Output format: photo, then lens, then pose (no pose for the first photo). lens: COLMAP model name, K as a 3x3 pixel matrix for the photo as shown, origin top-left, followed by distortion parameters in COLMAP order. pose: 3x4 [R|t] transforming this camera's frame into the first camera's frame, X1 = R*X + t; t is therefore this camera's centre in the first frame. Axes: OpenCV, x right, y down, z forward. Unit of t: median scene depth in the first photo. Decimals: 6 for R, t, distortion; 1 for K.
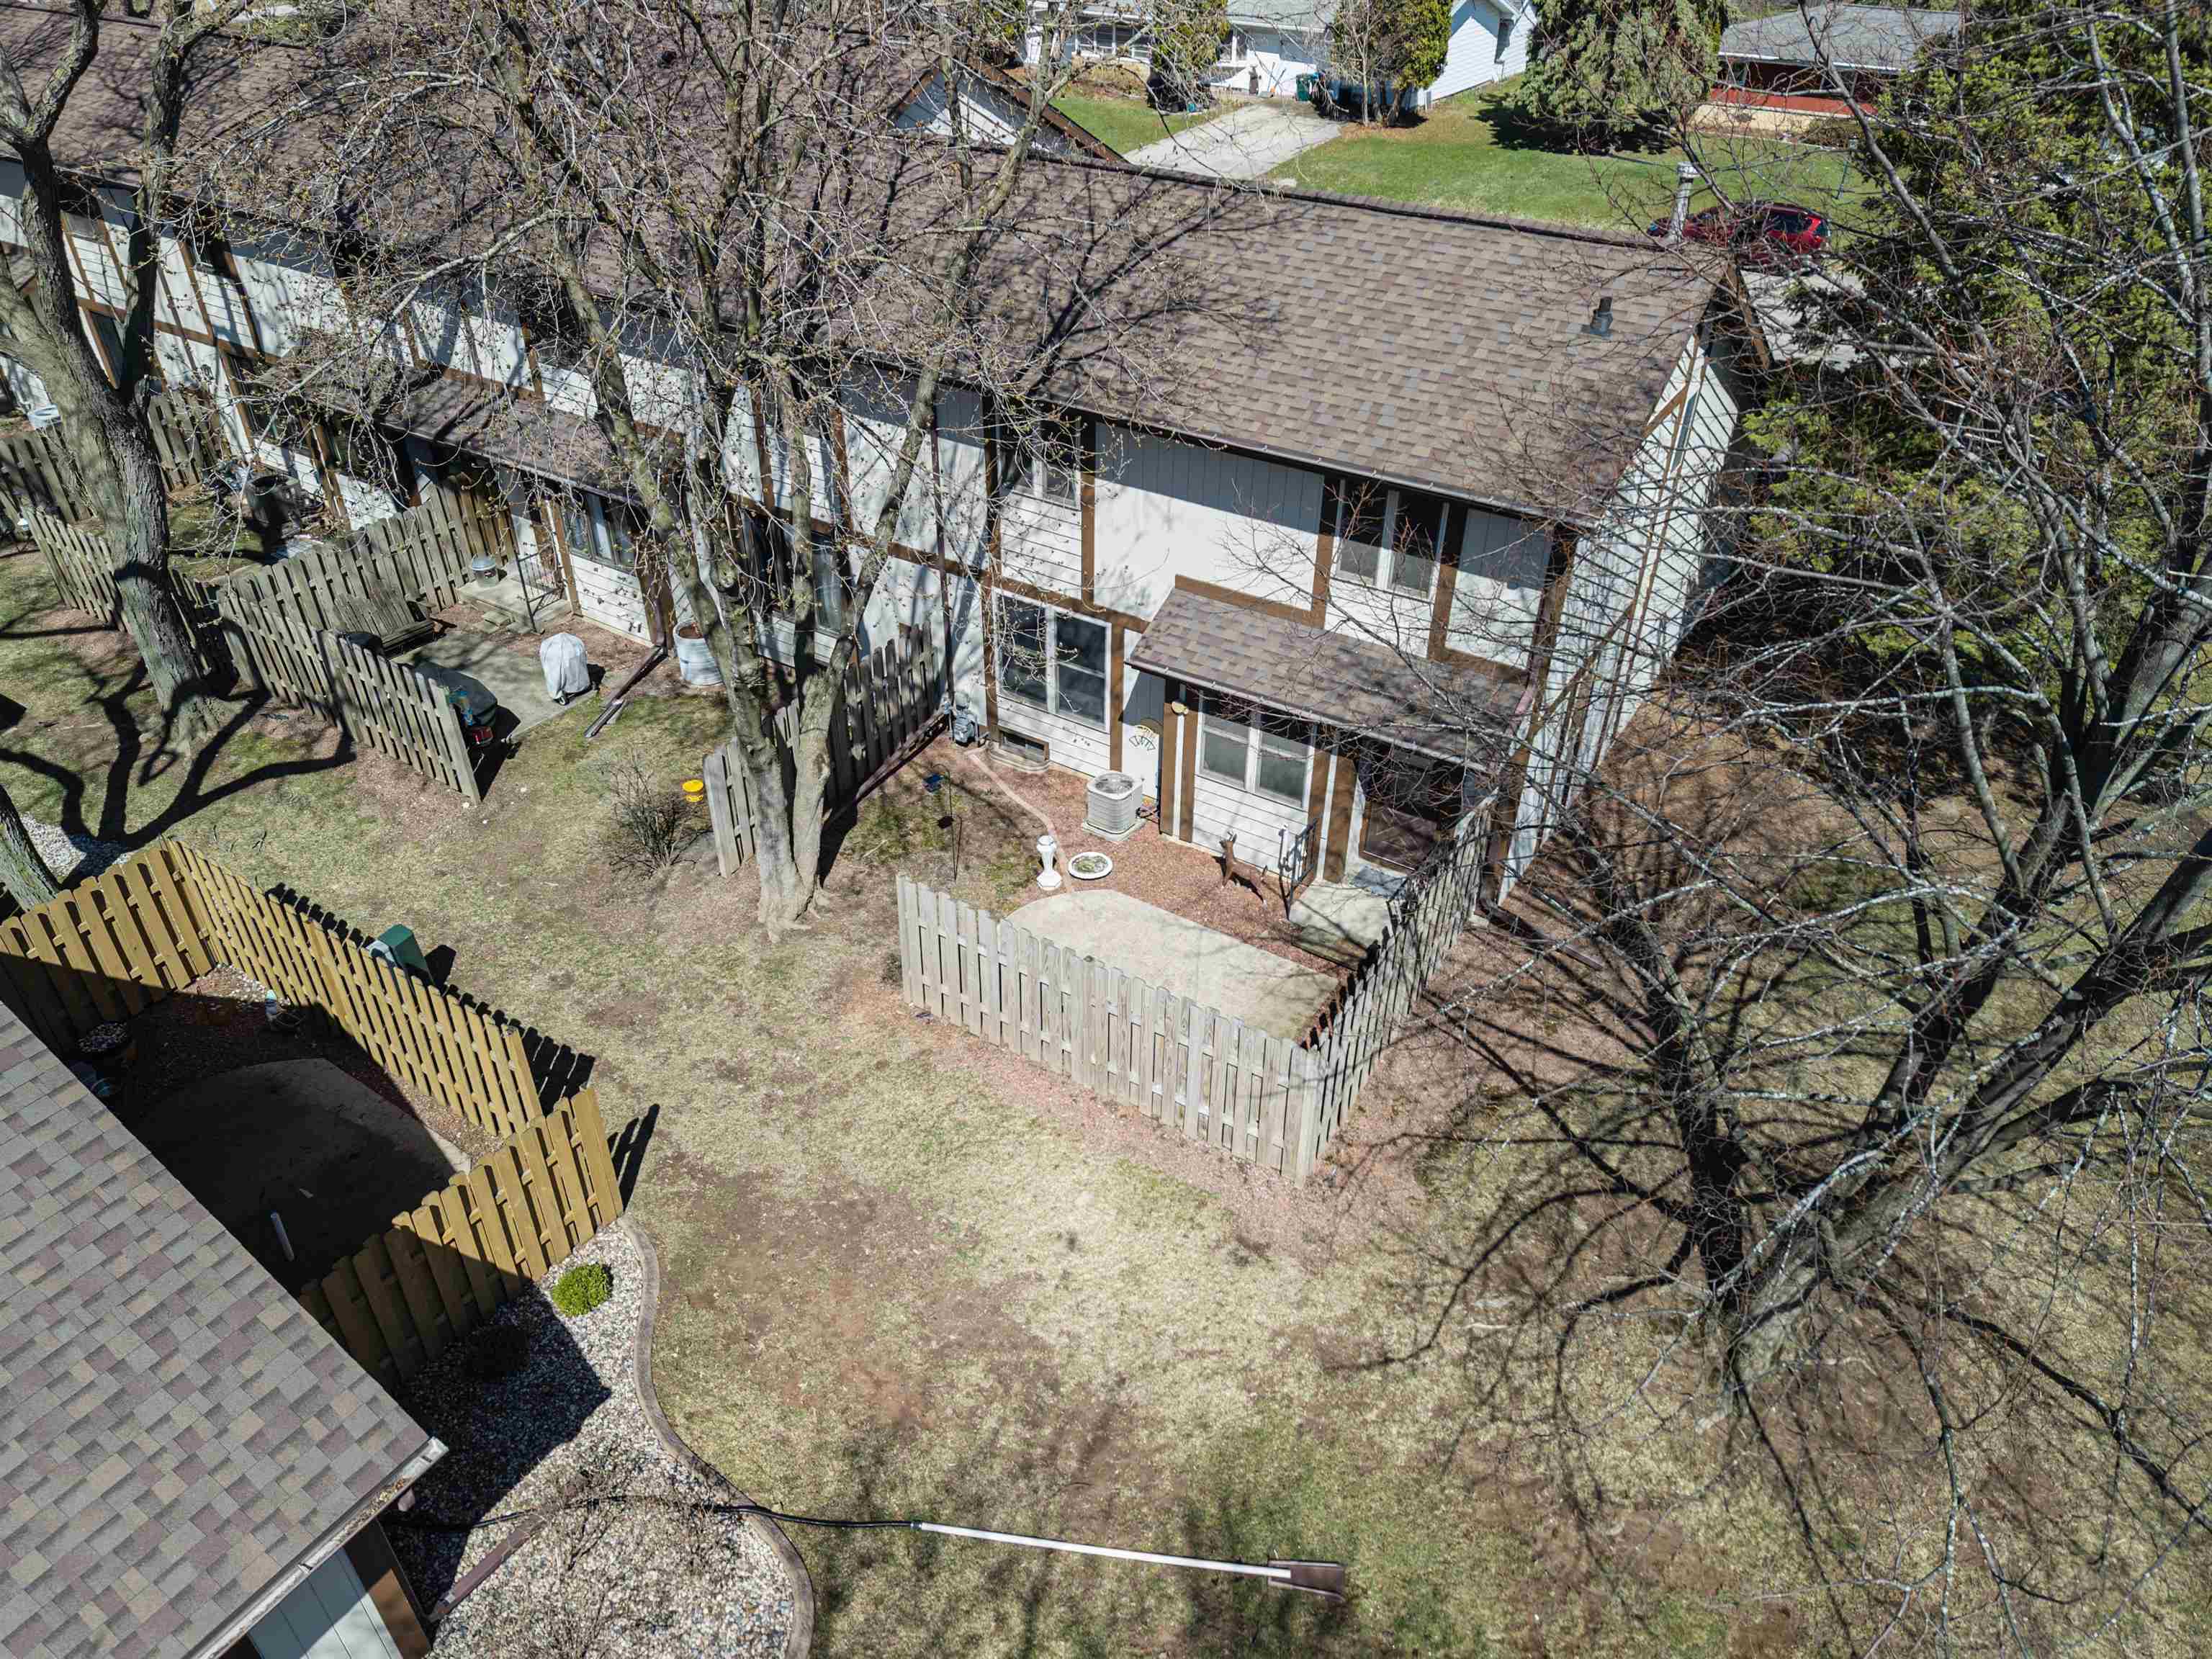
lens RADIAL K [[1482.0, 0, 1097.5], [0, 1482.0, 830.9], [0, 0, 1]] dist [0.031544, -0.028204]
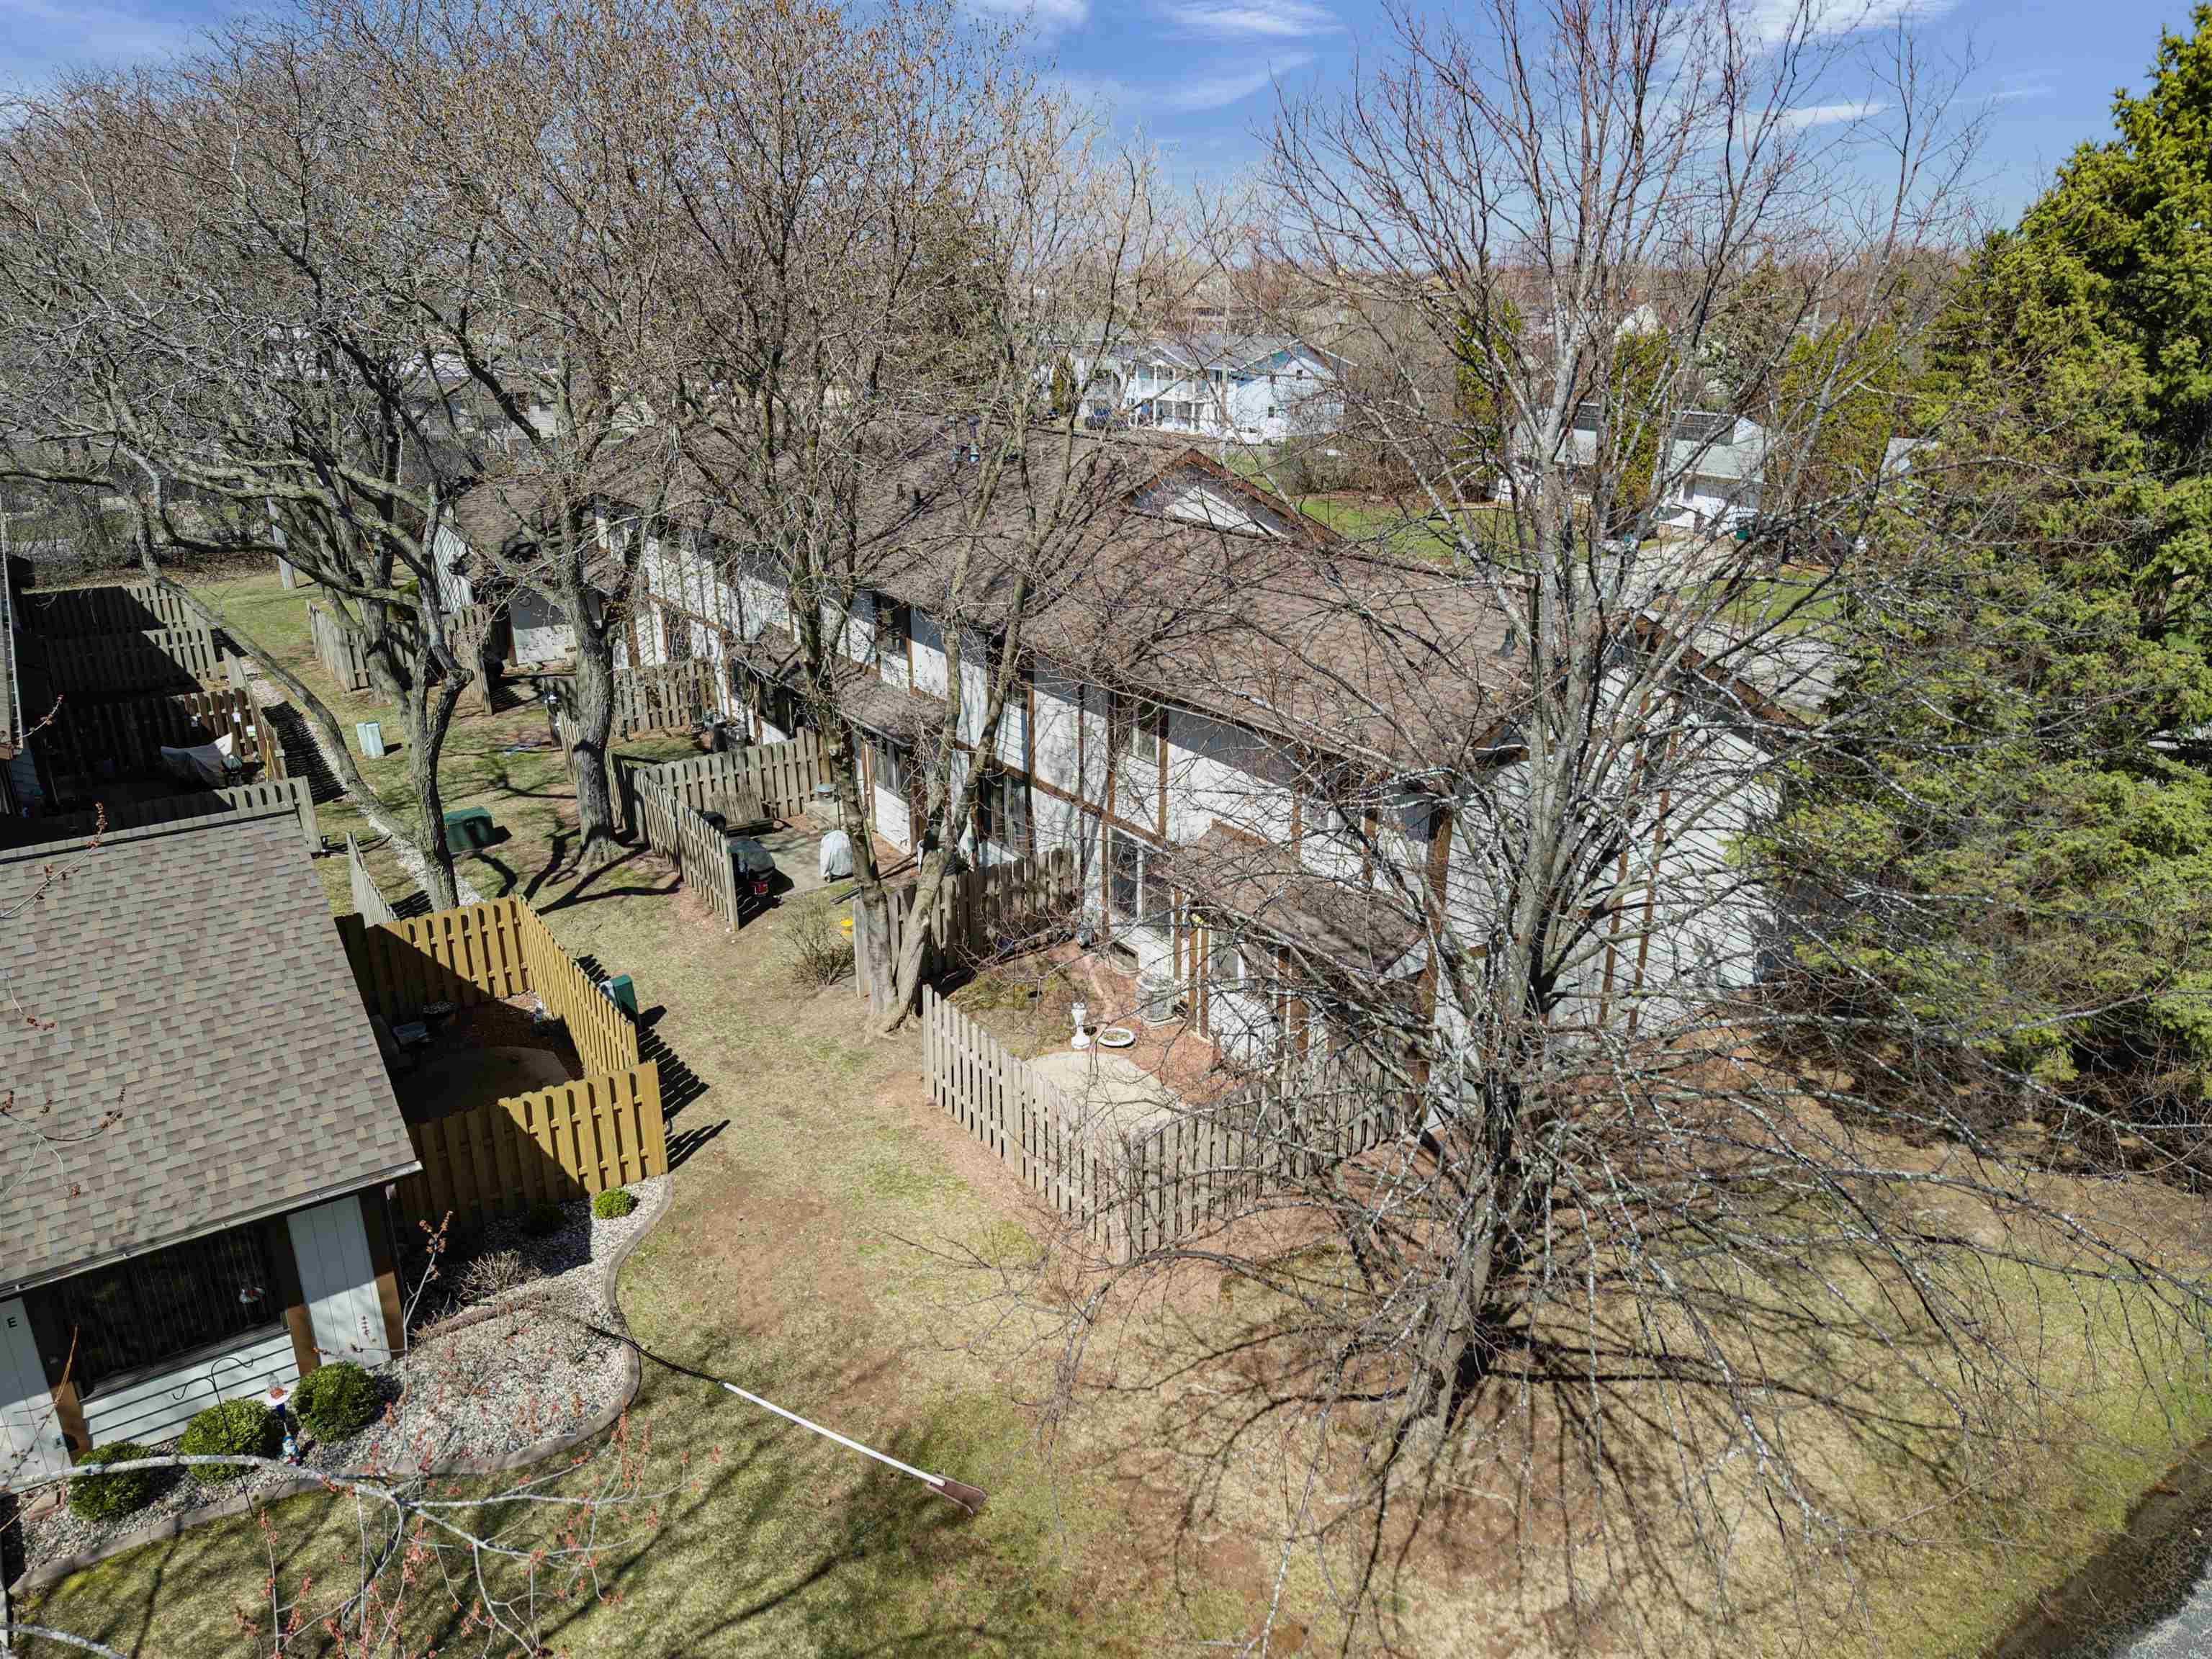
lens RADIAL K [[1482.0, 0, 1106.5], [0, 1482.0, 781.8], [0, 0, 1]] dist [0.031544, -0.028204]
pose [[0.929113, 0.109095, -0.353338, 0.402100], [-0.205033, 0.947153, -0.246702, 0.128213], [0.307752, 0.301660, 0.902380, -0.195651]]
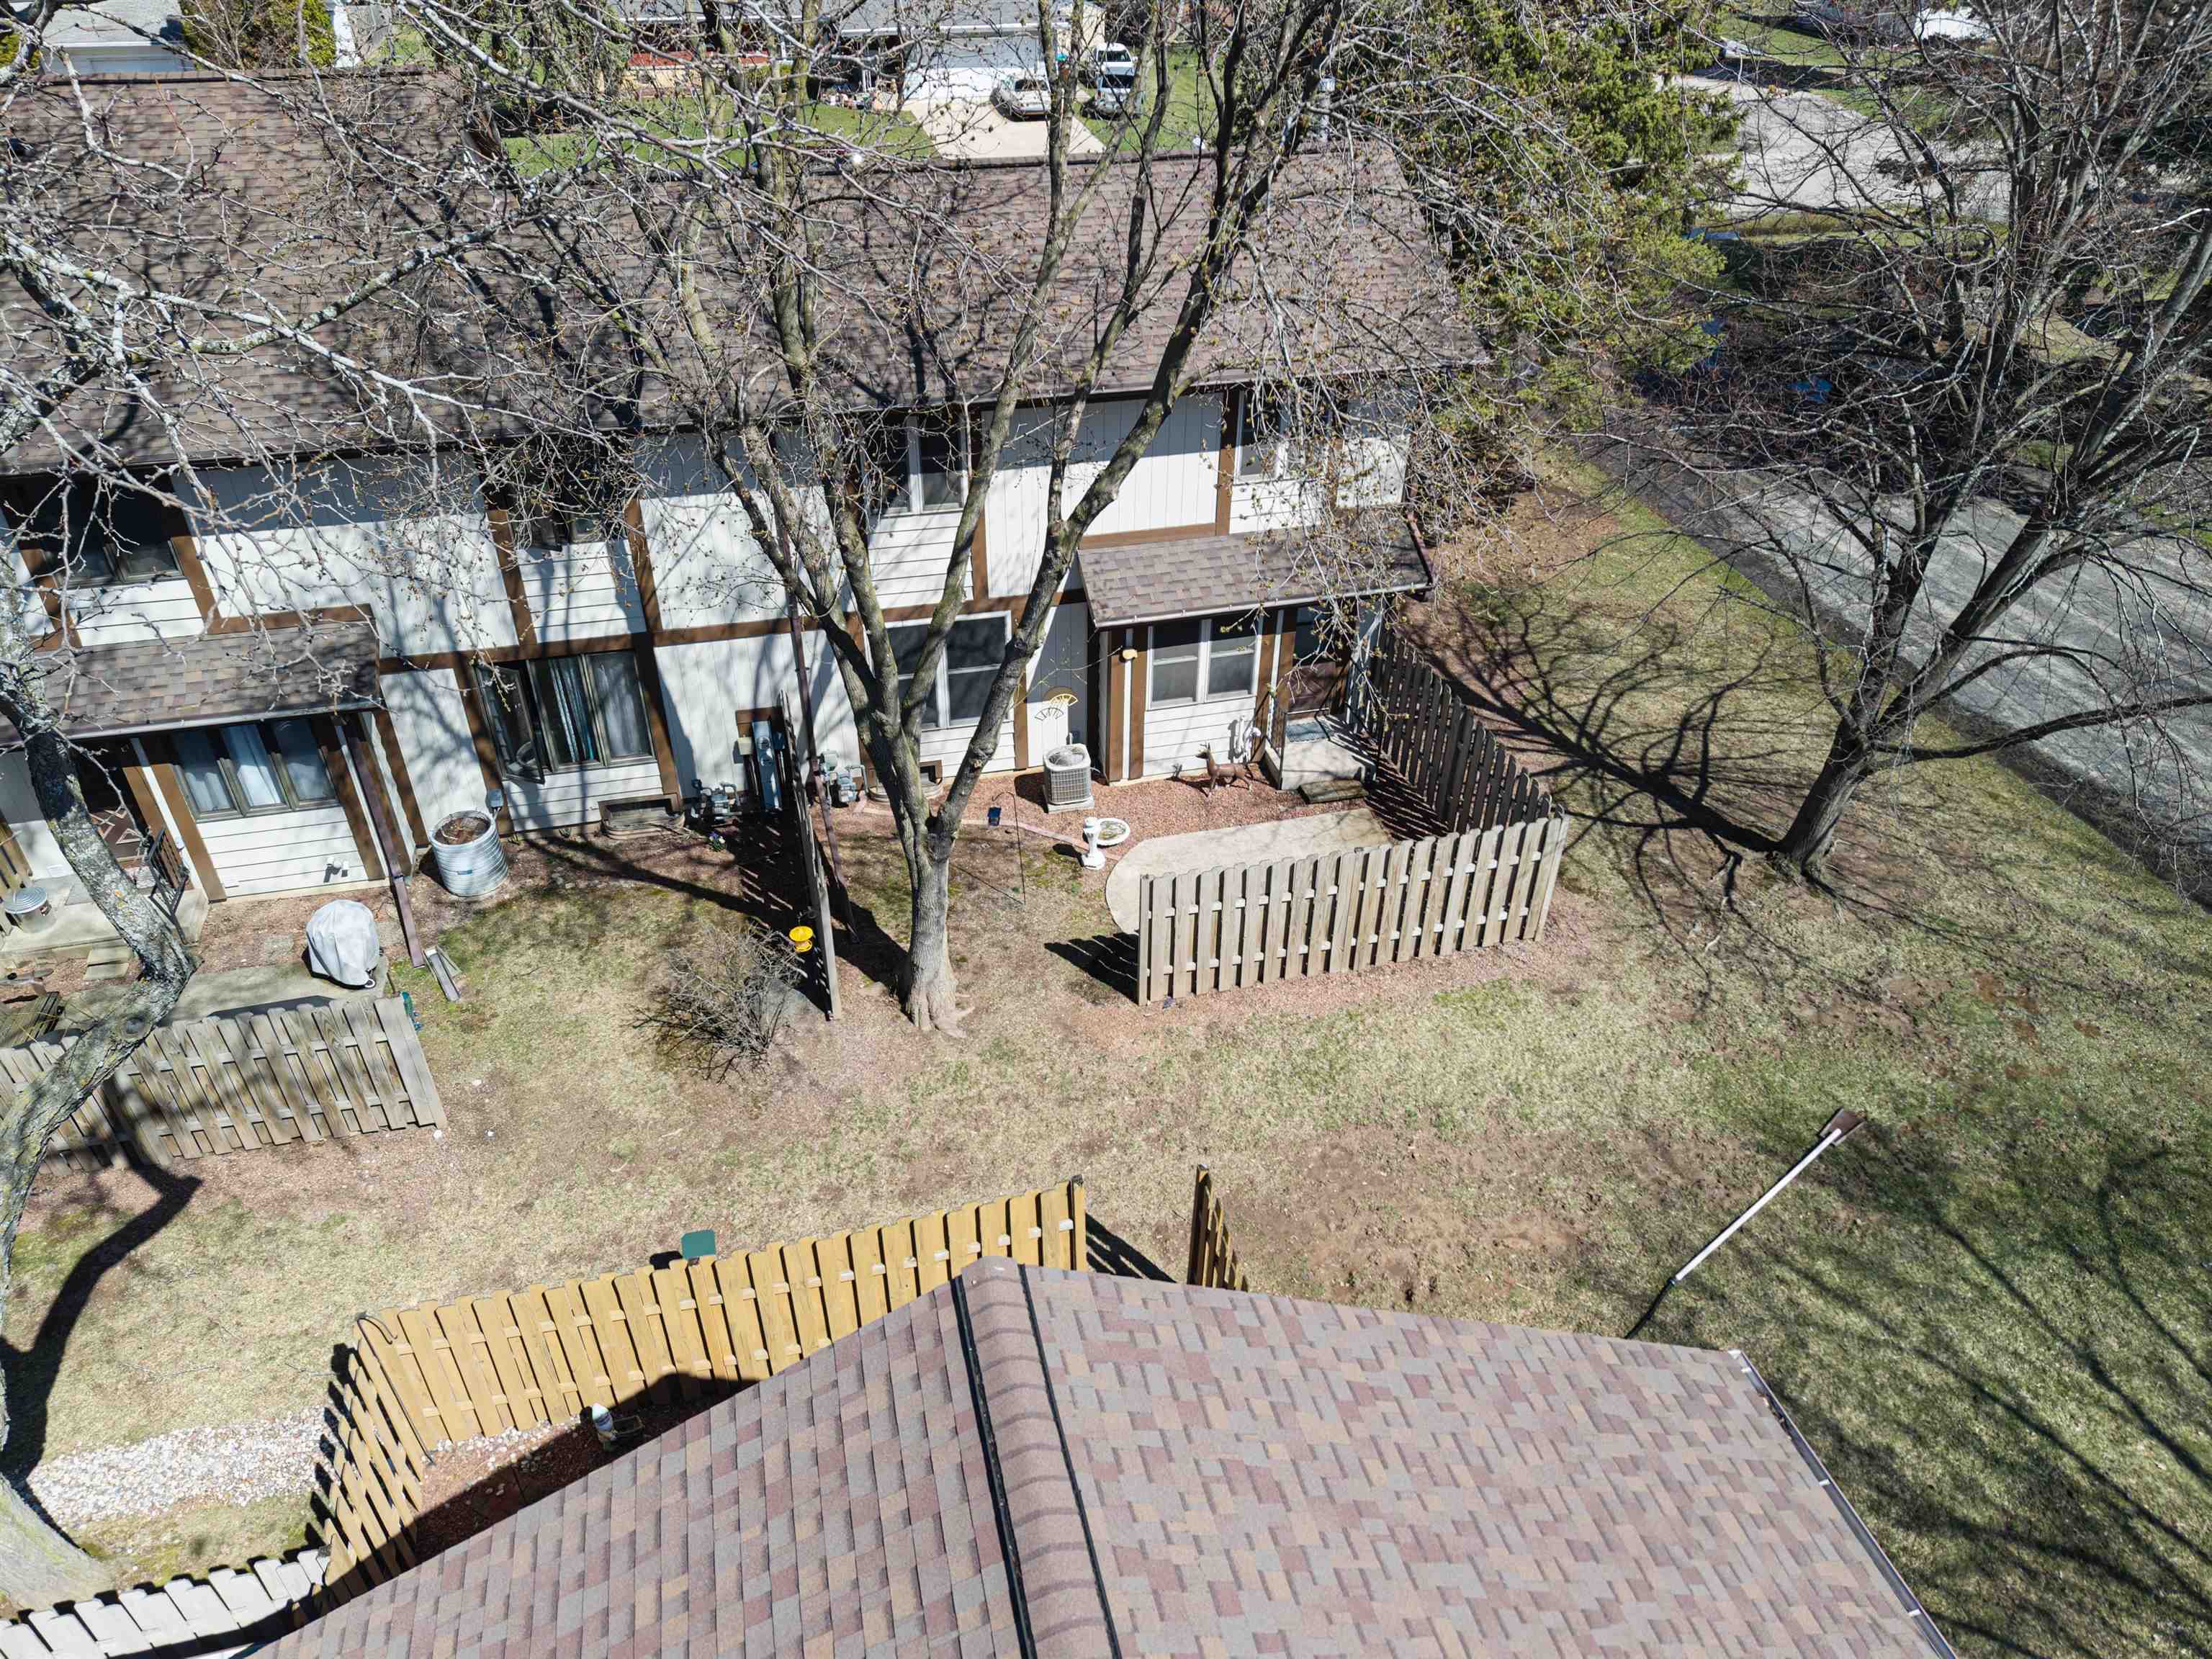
lens RADIAL K [[1482.0, 0, 1126.6], [0, 1482.0, 826.3], [0, 0, 1]] dist [0.031544, -0.028204]
pose [[0.679947, -0.428307, 0.595169, -0.600303], [0.420034, 0.892816, 0.162639, -0.140068], [-0.601036, 0.139405, 0.786970, 0.181678]]
